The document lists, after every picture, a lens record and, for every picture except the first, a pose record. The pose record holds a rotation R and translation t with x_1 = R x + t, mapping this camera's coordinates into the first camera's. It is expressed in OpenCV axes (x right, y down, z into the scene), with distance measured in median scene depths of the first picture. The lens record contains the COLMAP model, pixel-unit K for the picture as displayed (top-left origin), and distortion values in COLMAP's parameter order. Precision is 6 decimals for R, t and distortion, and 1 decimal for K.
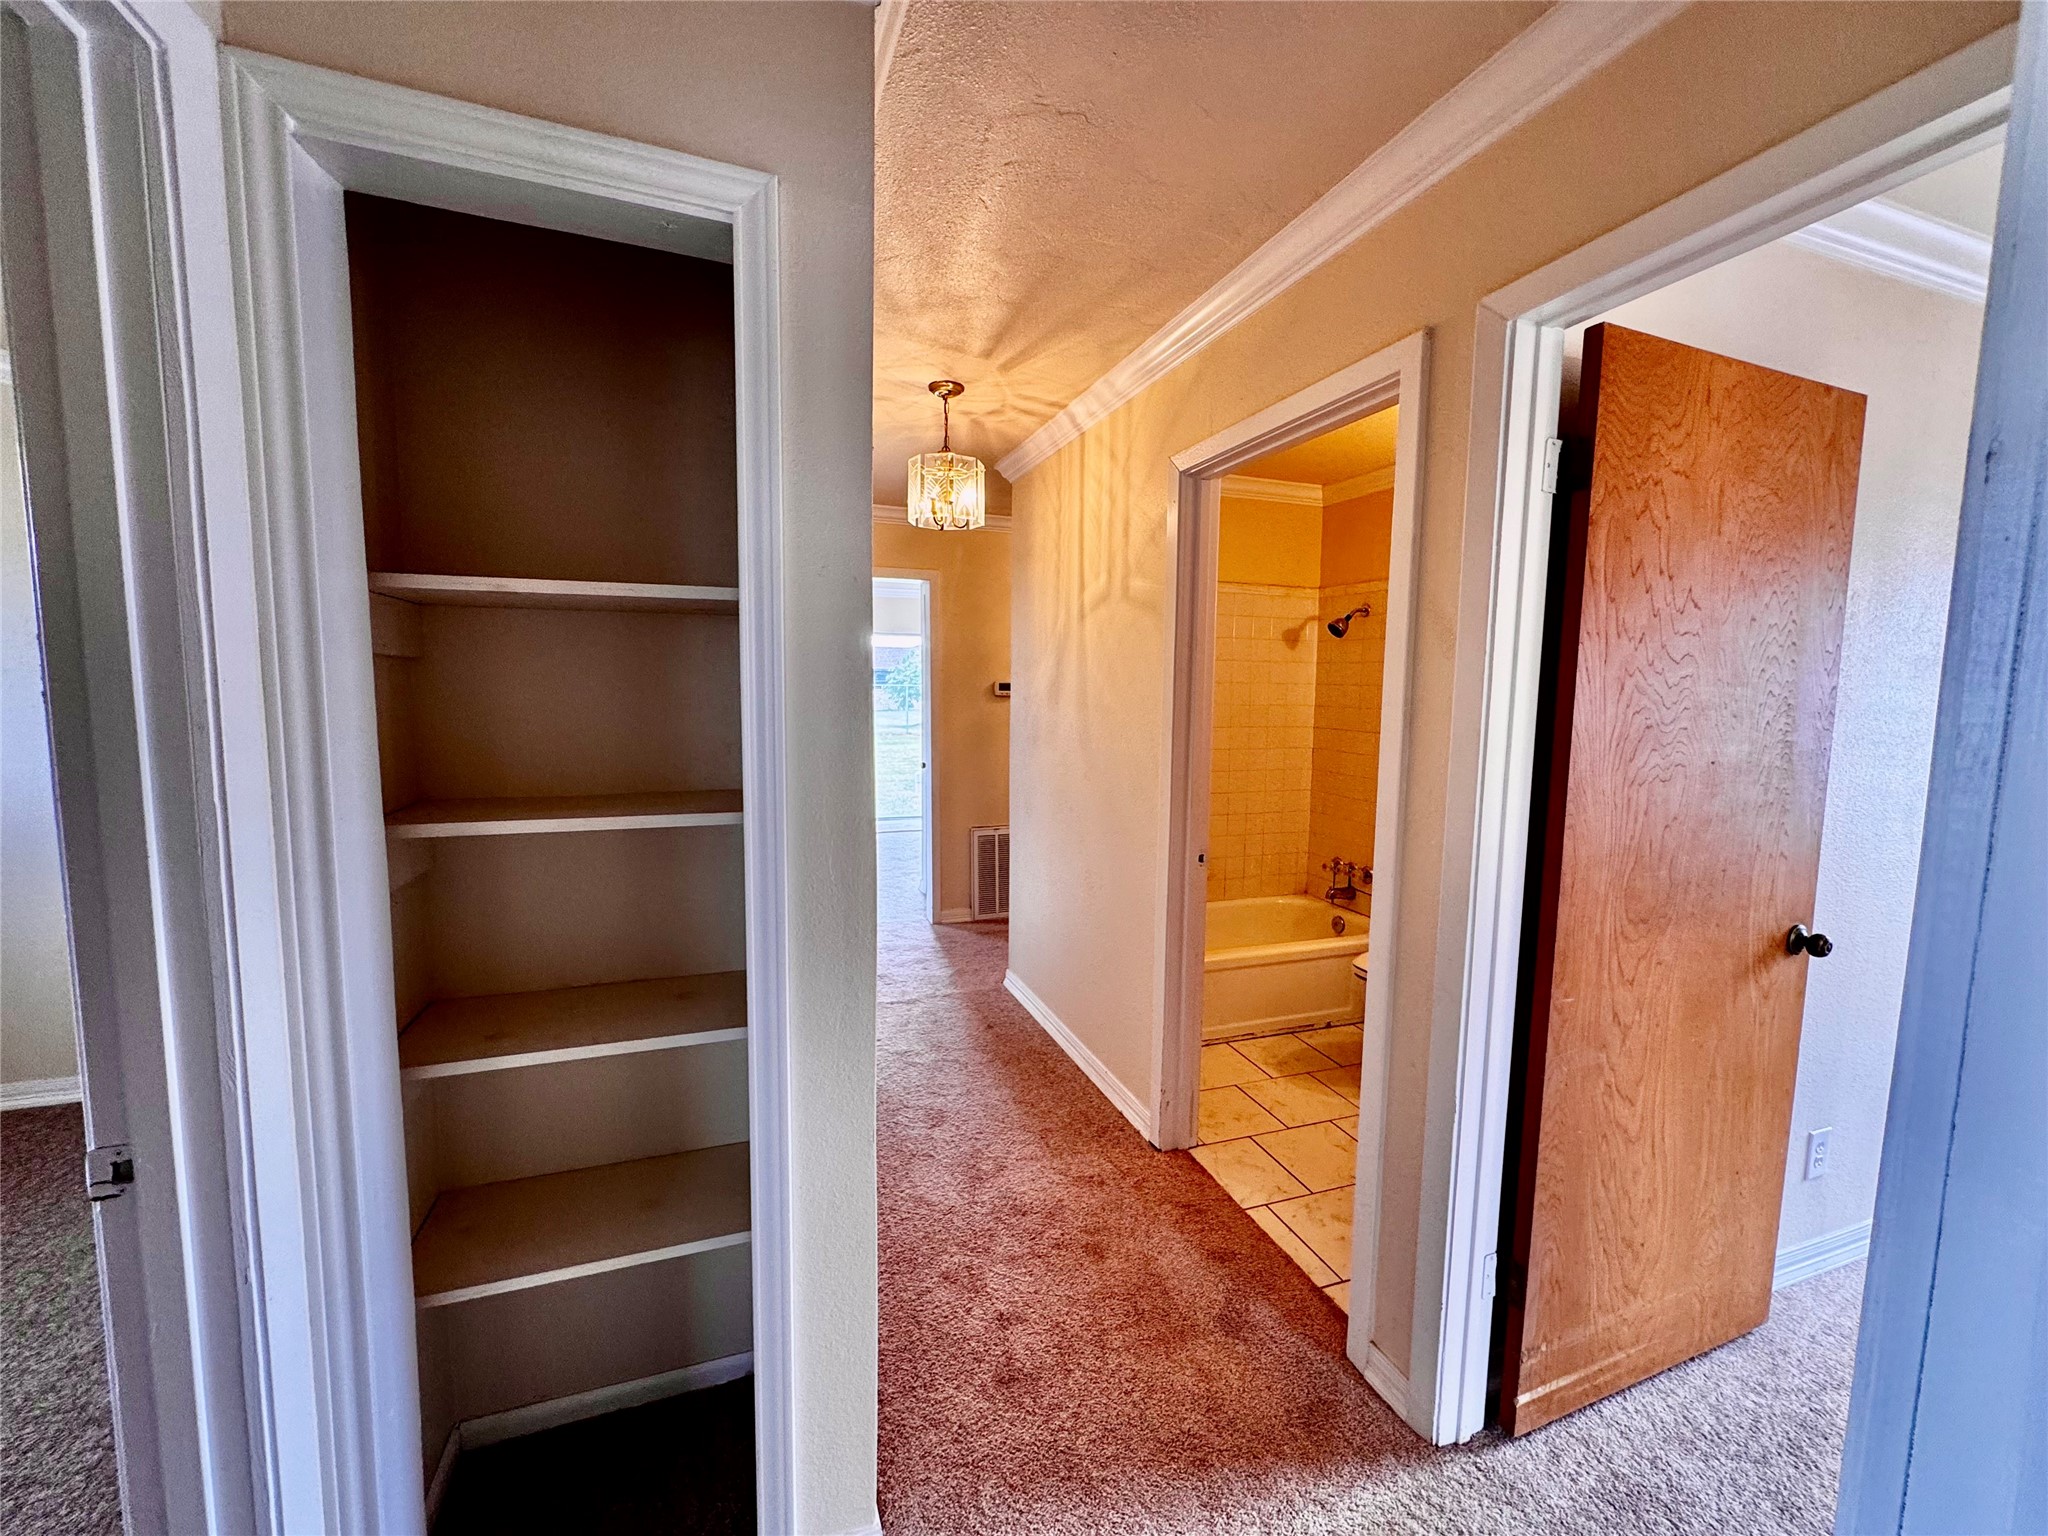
lens RADIAL K [[817.2, 0, 1031.1], [0, 817.2, 770.8], [0, 0, 1]] dist [-0.002700, 0.000559]
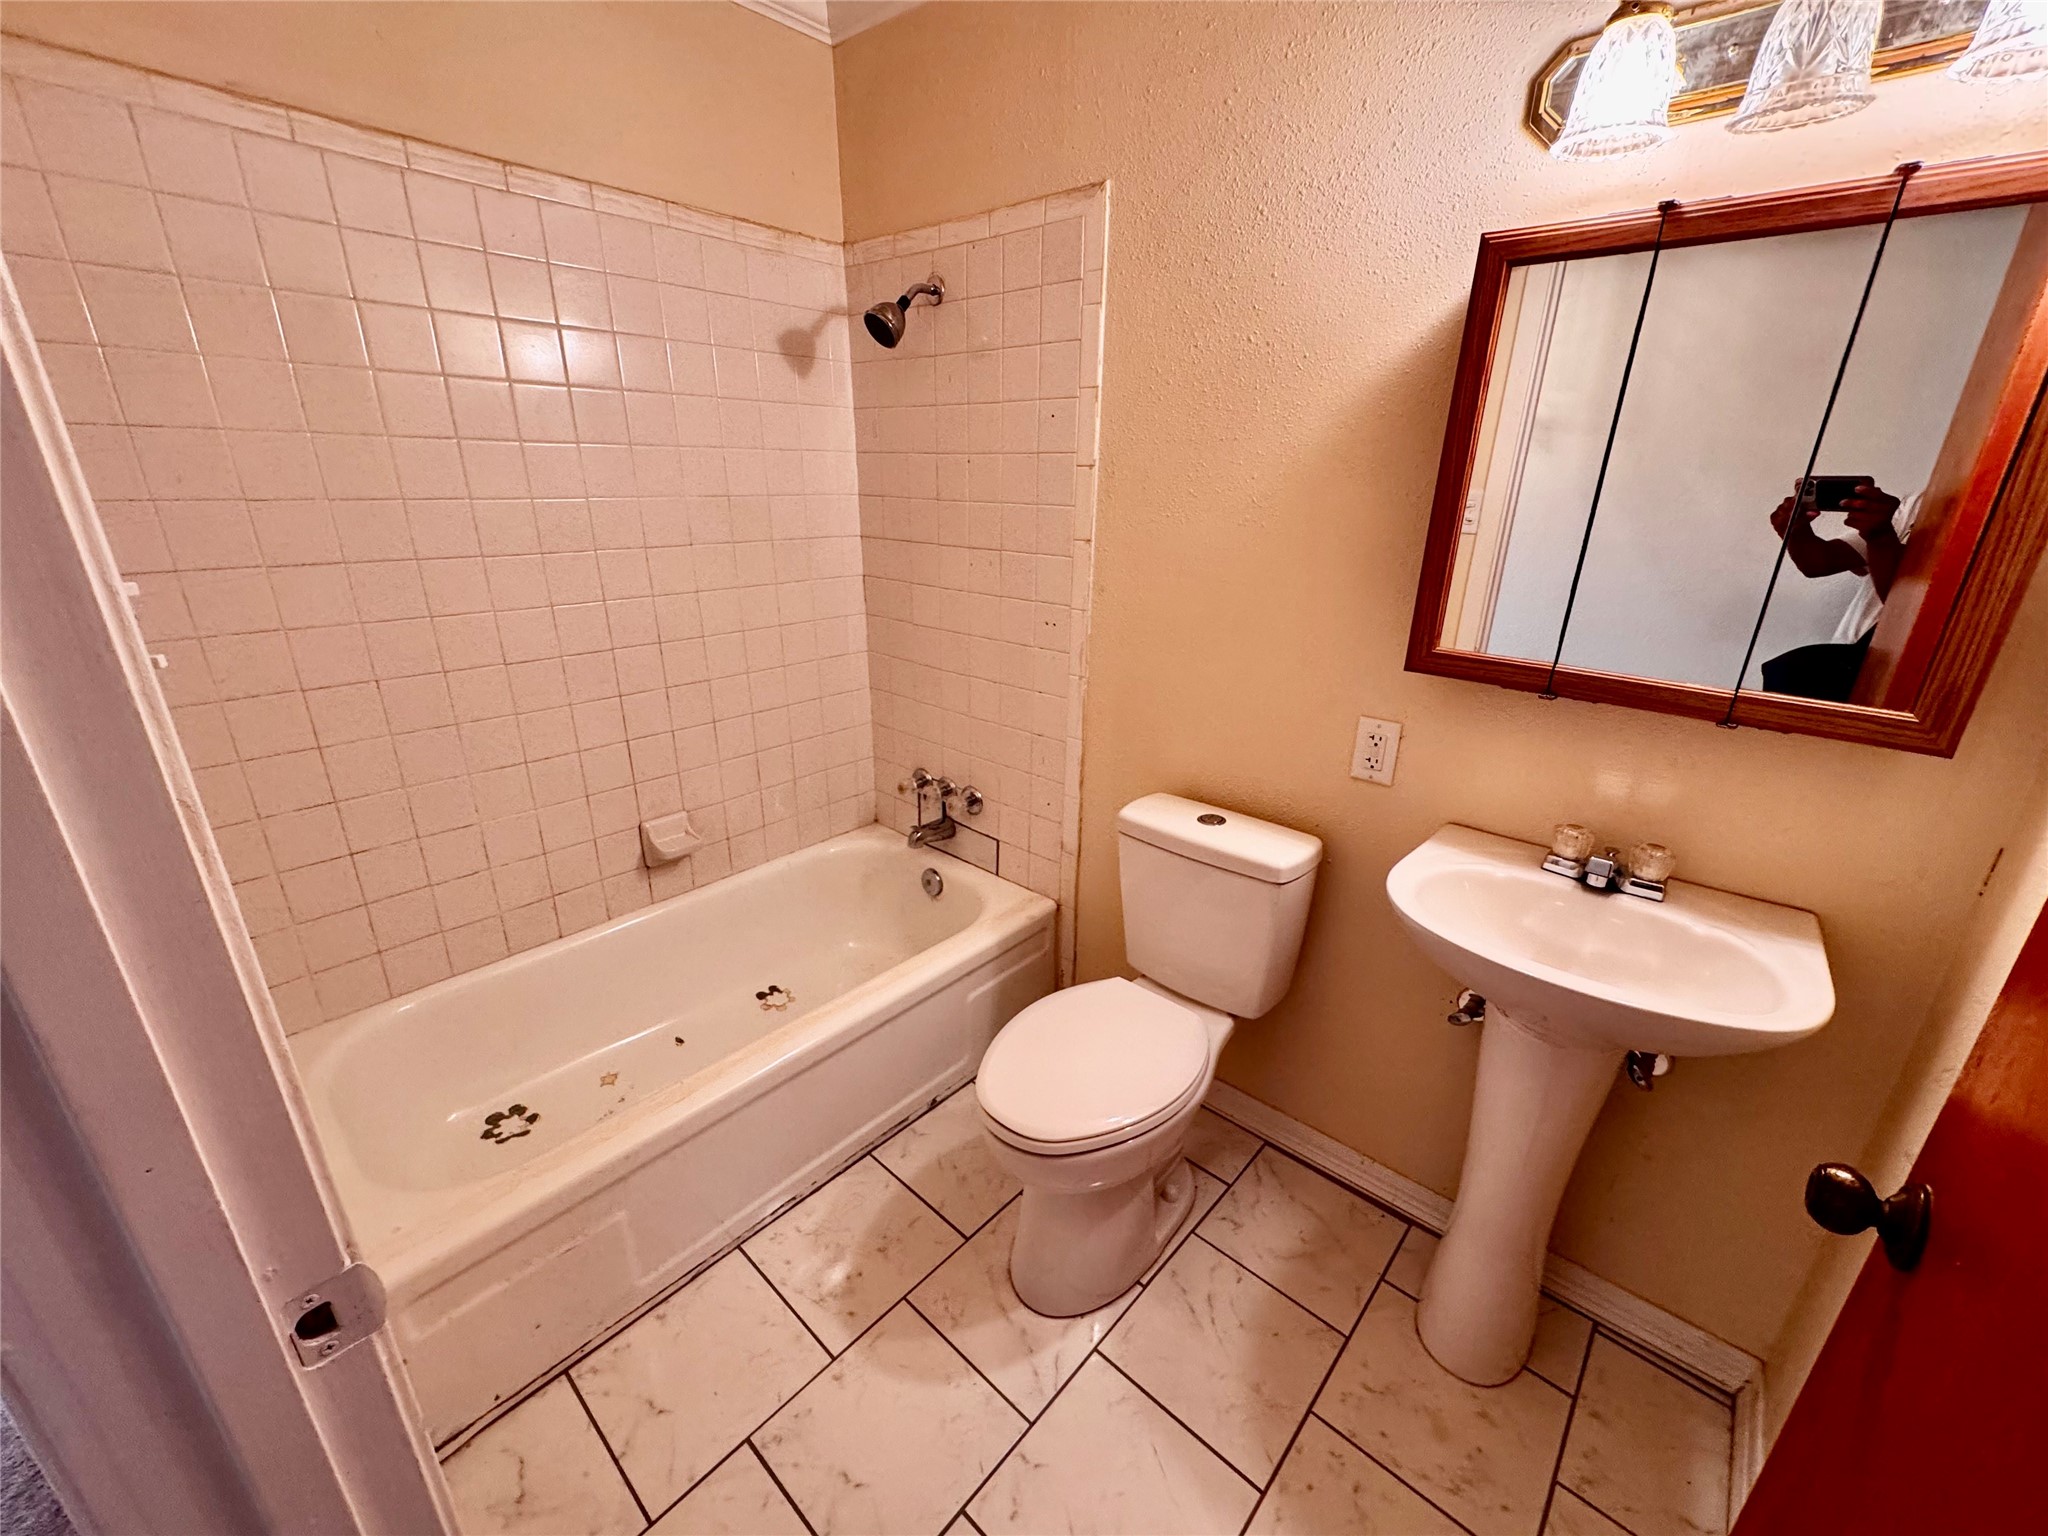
lens RADIAL K [[817.2, 0, 1025.4], [0, 817.2, 769.6], [0, 0, 1]] dist [-0.002700, 0.000559]
pose [[0.877904, -0.165709, 0.449249, 0.180358], [0.047045, 0.963521, 0.263467, -0.043331], [-0.476519, -0.210164, 0.853675, 0.472657]]
